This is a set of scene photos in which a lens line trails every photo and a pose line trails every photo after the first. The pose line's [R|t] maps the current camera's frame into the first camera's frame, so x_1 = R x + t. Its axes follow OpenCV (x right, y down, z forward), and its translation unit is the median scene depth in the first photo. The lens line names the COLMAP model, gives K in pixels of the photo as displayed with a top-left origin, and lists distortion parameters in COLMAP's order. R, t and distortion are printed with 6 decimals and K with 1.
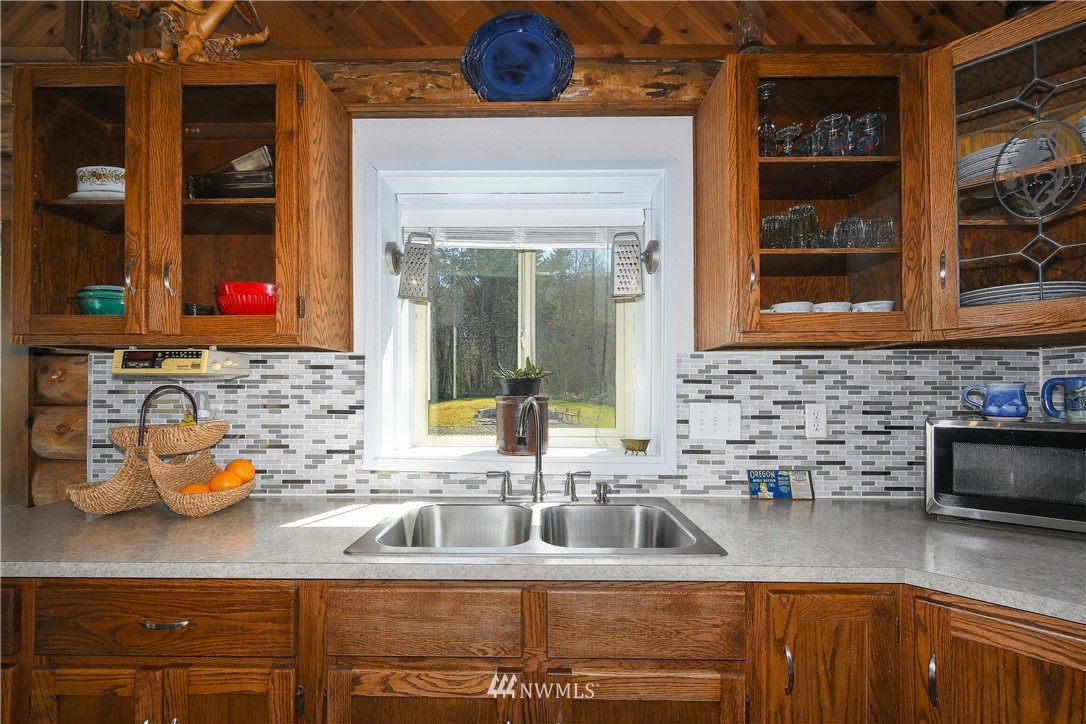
lens RADIAL K [[480.6, 0, 541.2], [0, 480.6, 383.6], [0, 0, 1]] dist [0.000180, -0.000937]
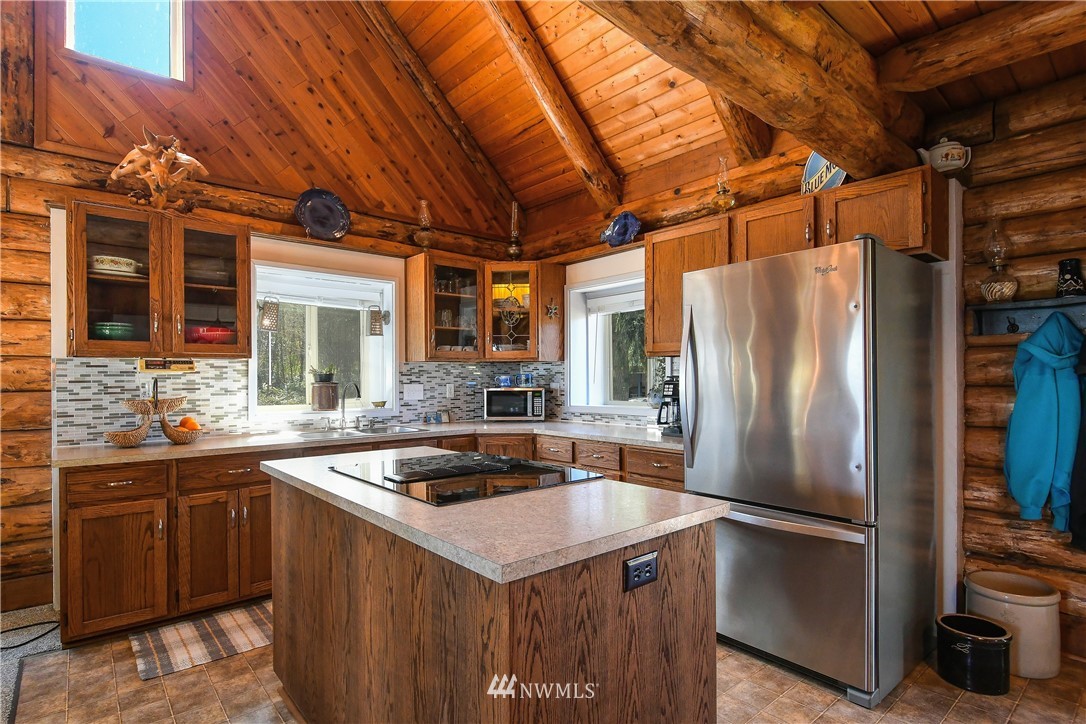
lens RADIAL K [[544.1, 0, 537.2], [0, 544.1, 383.1], [0, 0, 1]] dist [-0.014058, -0.001042]
pose [[0.747189, -0.010931, 0.664522, -0.935345], [-0.003384, 0.999789, 0.020250, -0.019887], [-0.664603, -0.017379, 0.746994, -1.359412]]
